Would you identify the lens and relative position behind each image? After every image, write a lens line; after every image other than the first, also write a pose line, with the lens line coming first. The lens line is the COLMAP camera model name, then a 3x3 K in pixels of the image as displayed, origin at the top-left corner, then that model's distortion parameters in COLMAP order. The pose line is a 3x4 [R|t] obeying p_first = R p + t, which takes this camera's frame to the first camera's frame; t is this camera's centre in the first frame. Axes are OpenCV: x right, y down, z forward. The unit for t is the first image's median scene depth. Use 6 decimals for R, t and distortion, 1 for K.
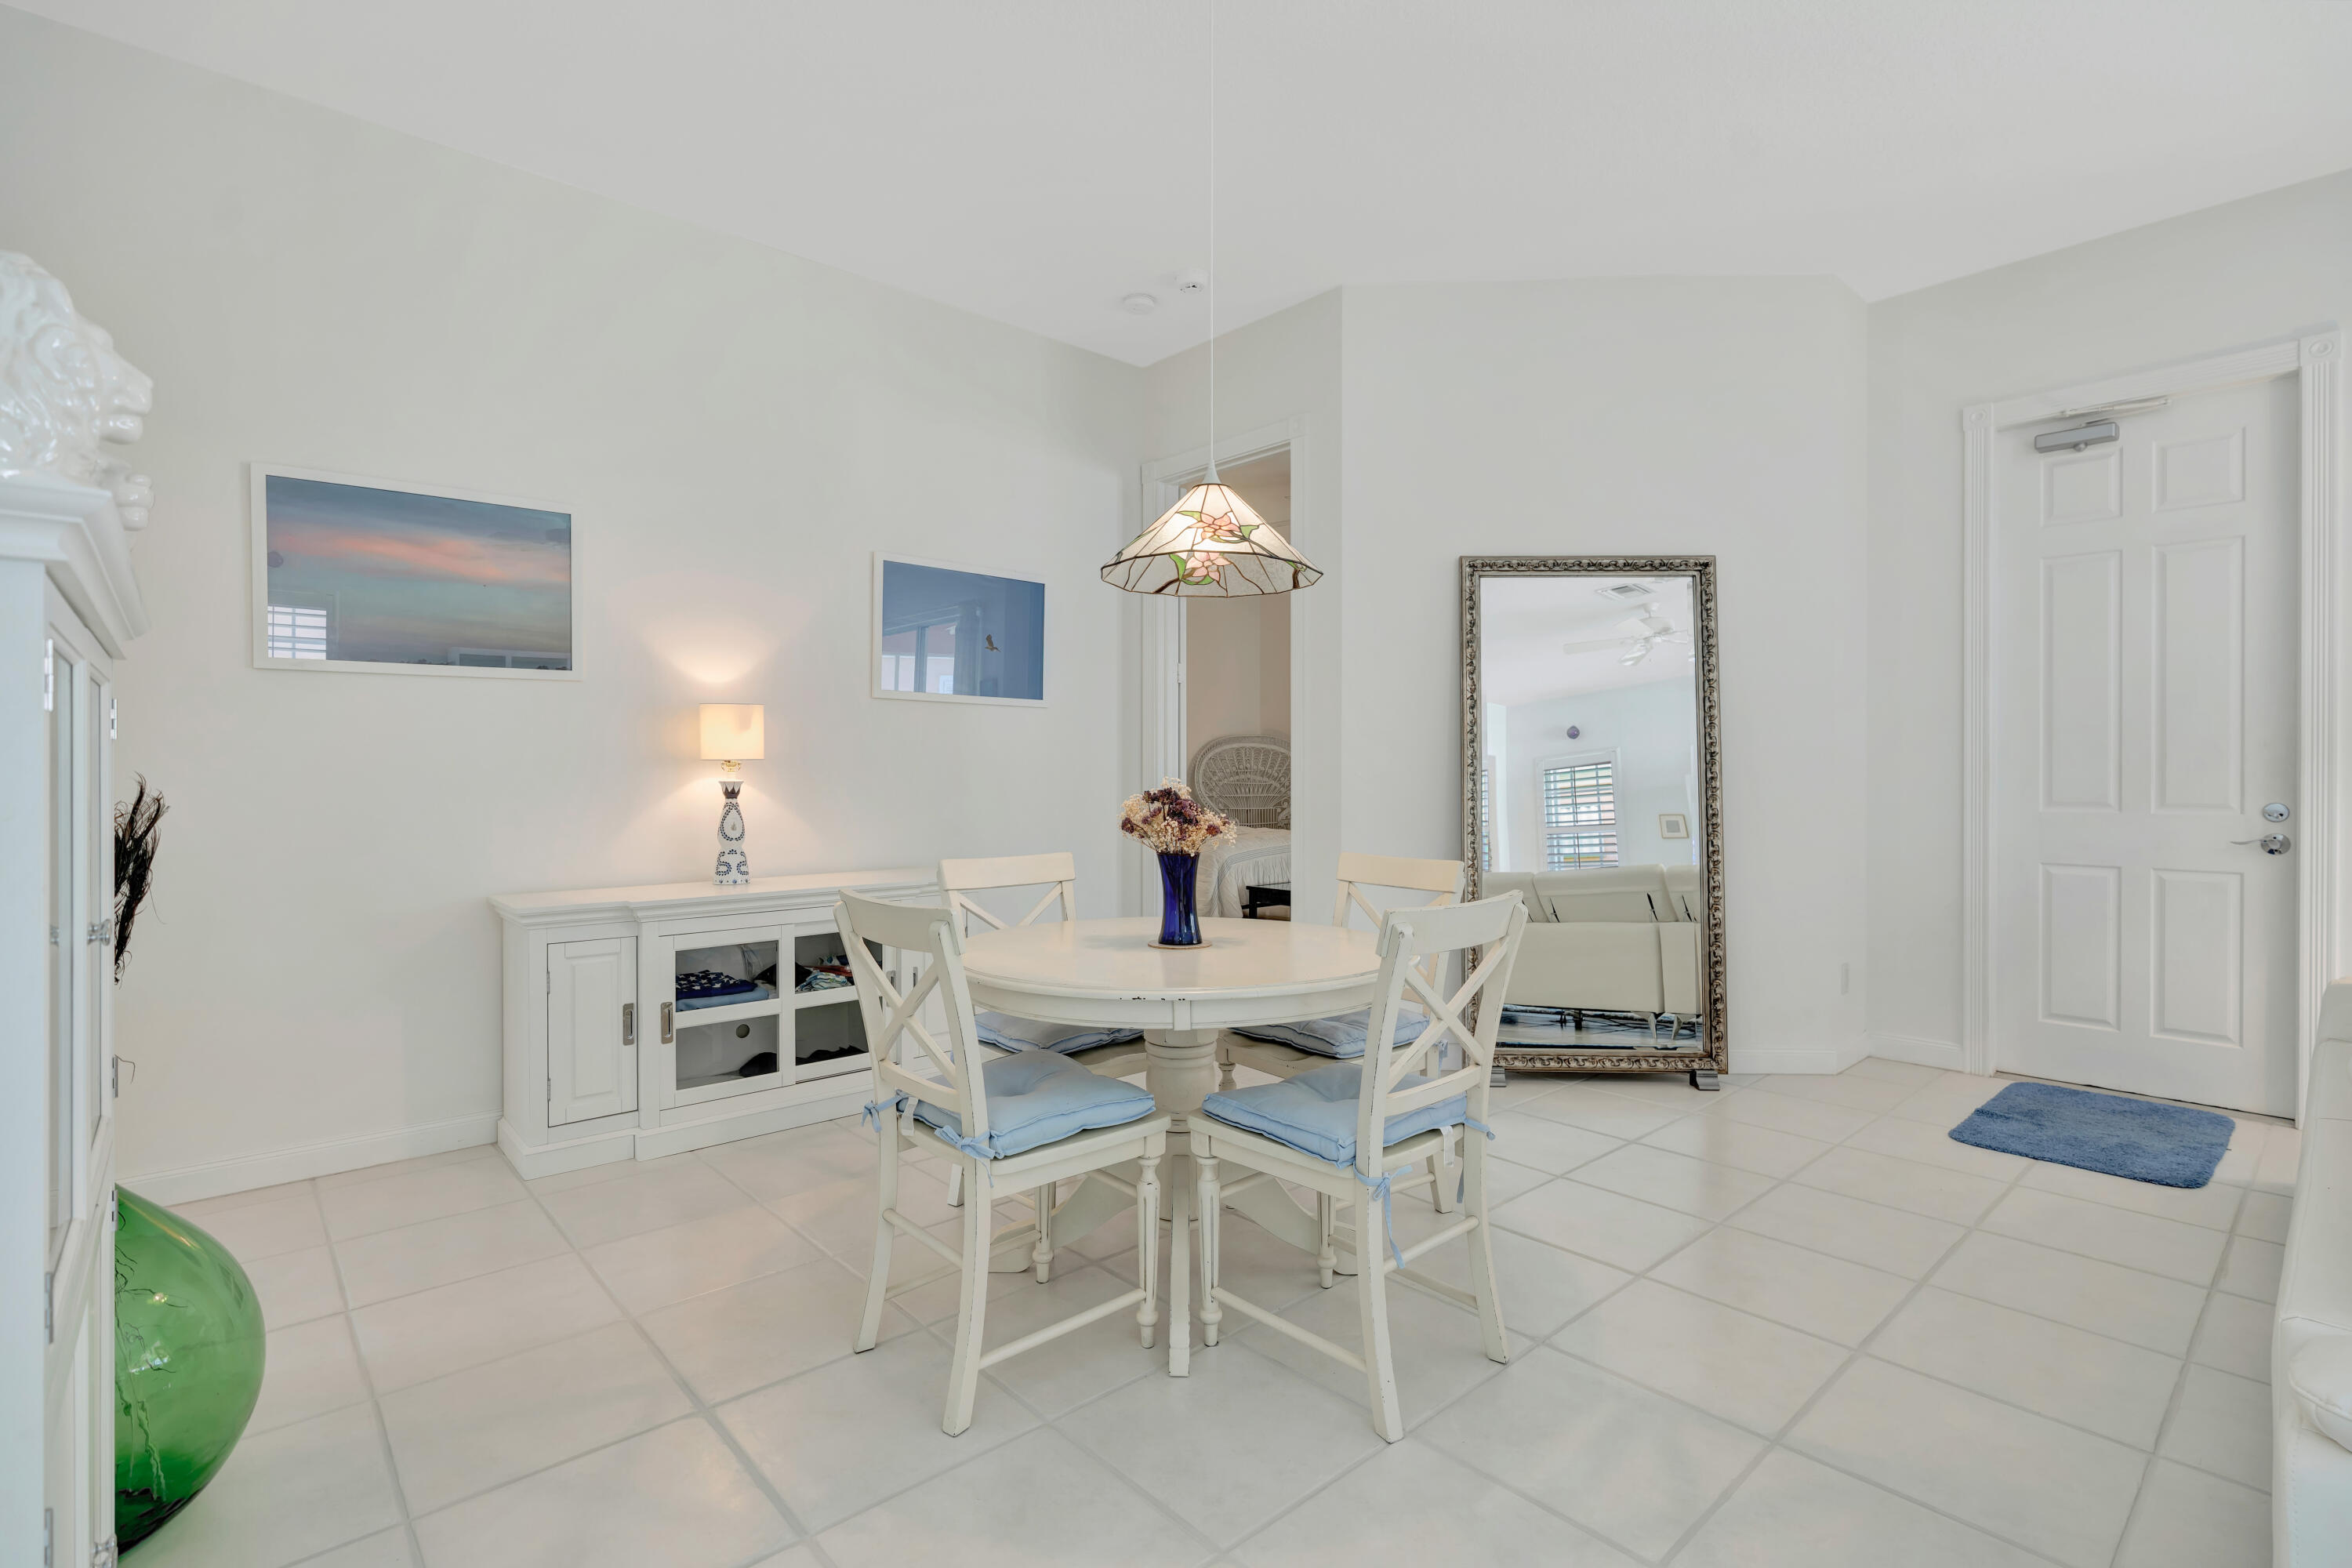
lens RADIAL K [[1098.6, 0, 1176.0], [0, 1098.6, 784.0], [0, 0, 1]] dist [-0.022058, 0.011749]
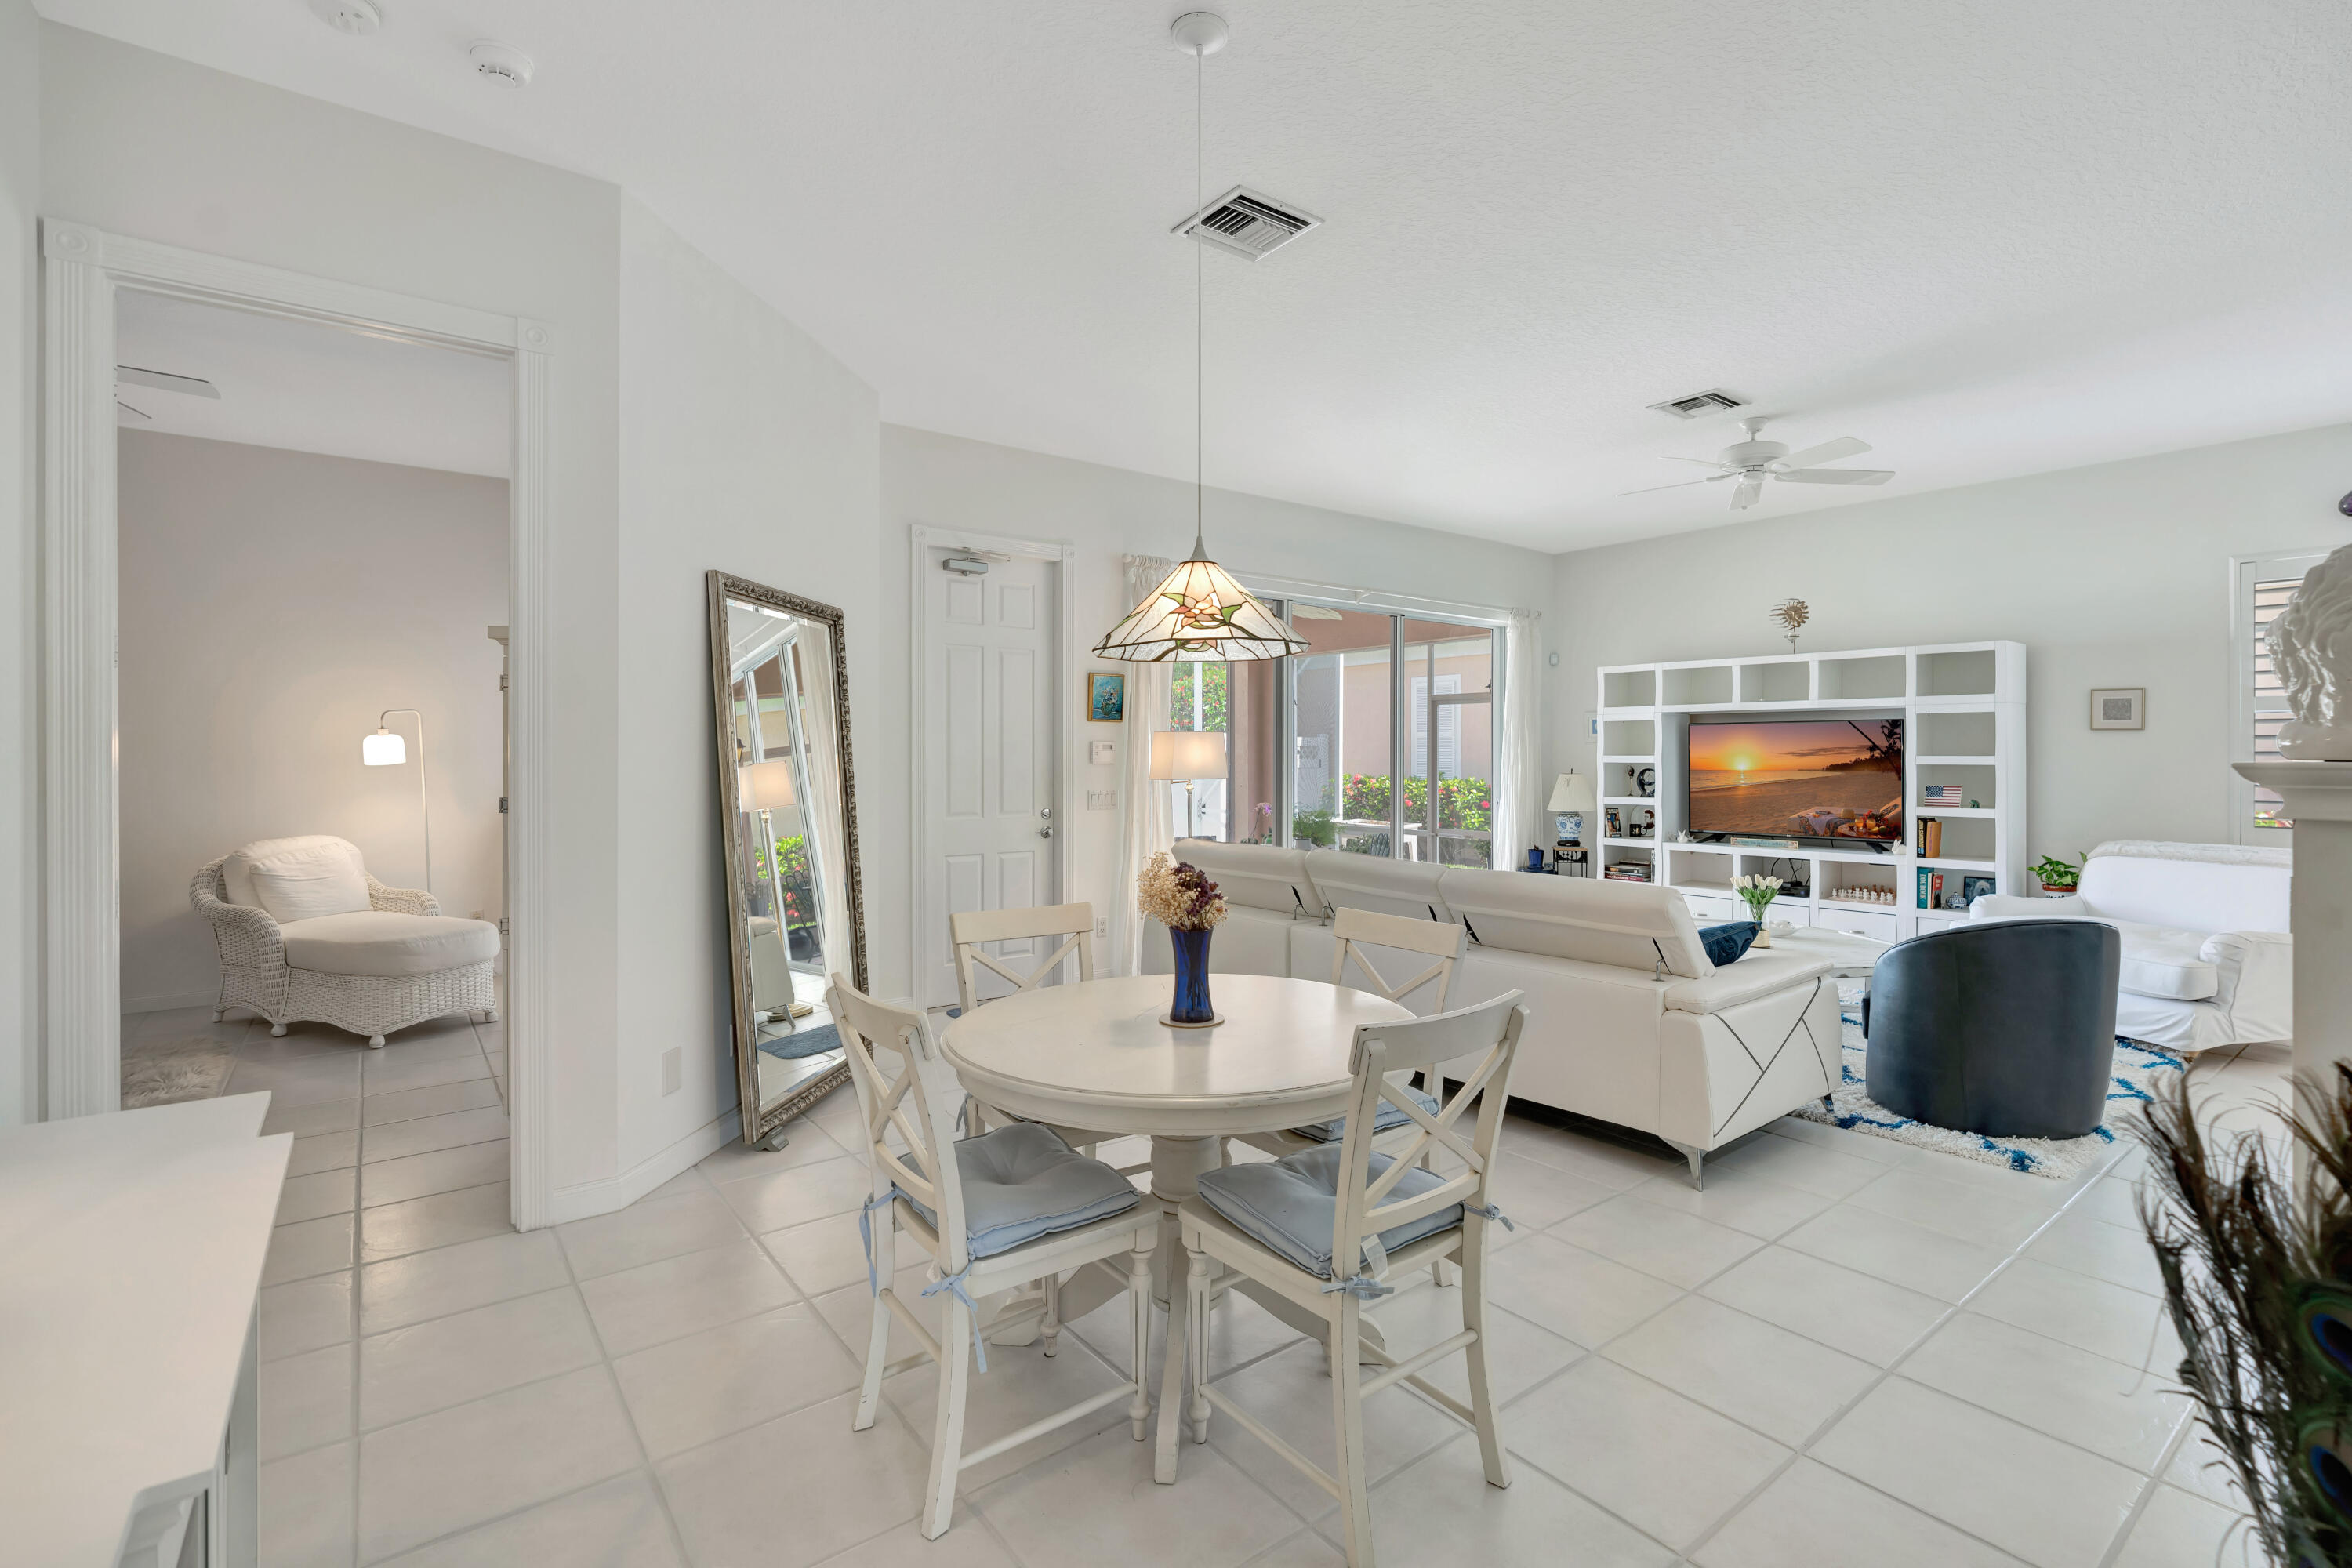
lens RADIAL K [[1069.4, 0, 1190.4], [0, 1069.4, 757.6], [0, 0, 1]] dist [-0.021142, 0.011350]
pose [[0.081453, -0.002472, 0.996674, -0.577181], [0.009652, 0.999952, 0.001691, -0.055868], [-0.996630, 0.009482, 0.081473, 0.557467]]
